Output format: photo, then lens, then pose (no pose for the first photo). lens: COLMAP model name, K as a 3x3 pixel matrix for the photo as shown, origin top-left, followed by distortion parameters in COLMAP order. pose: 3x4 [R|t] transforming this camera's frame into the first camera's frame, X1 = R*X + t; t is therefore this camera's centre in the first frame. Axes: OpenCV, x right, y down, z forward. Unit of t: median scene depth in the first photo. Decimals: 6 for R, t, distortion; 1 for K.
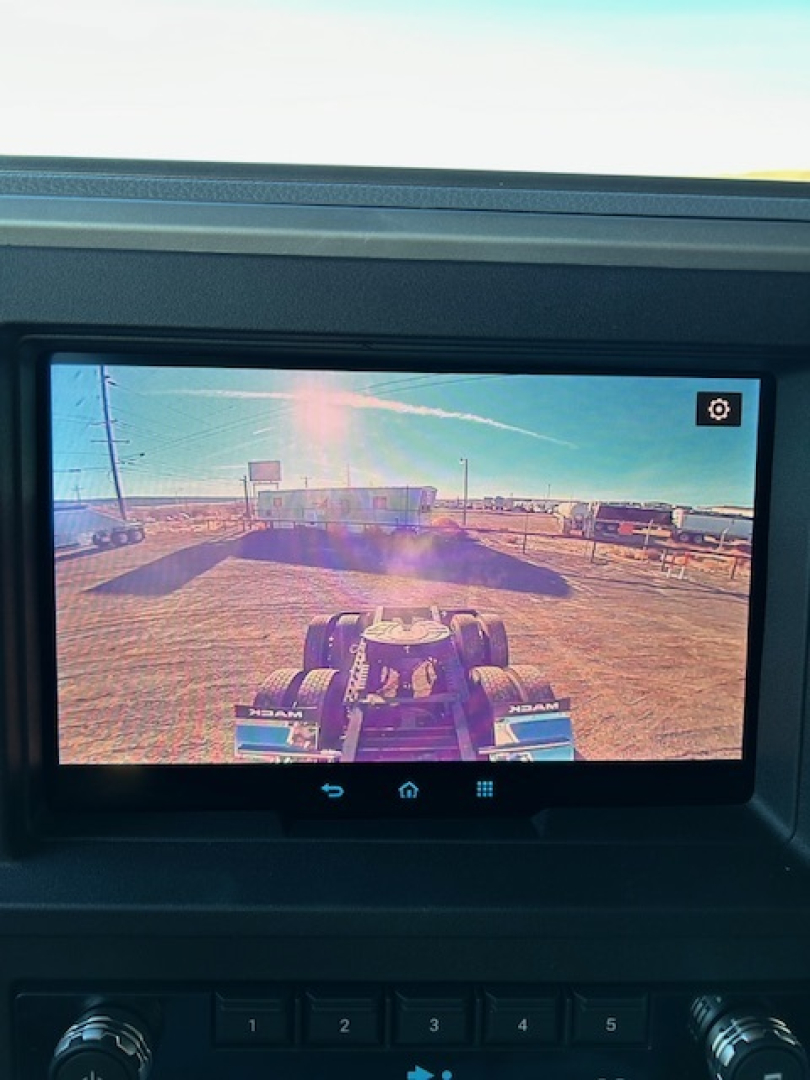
lens RADIAL K [[824.2, 0, 398.3], [0, 824.2, 533.5], [0, 0, 1]] dist [0.040203, -0.022419]
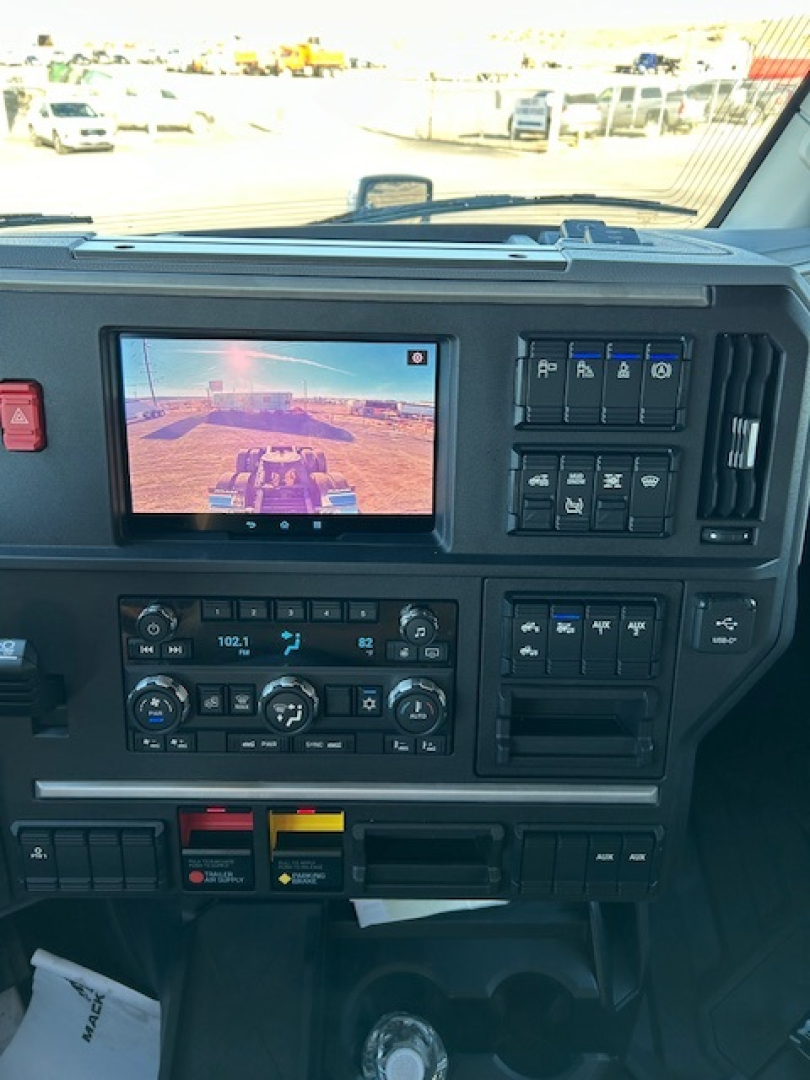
lens RADIAL K [[824.2, 0, 405.3], [0, 824.2, 536.2], [0, 0, 1]] dist [0.040203, -0.022419]
pose [[0.999843, 0.006857, -0.016359, 0.392870], [-0.003820, 0.983850, 0.178954, -0.074802], [0.017322, -0.178863, 0.983722, -1.283569]]
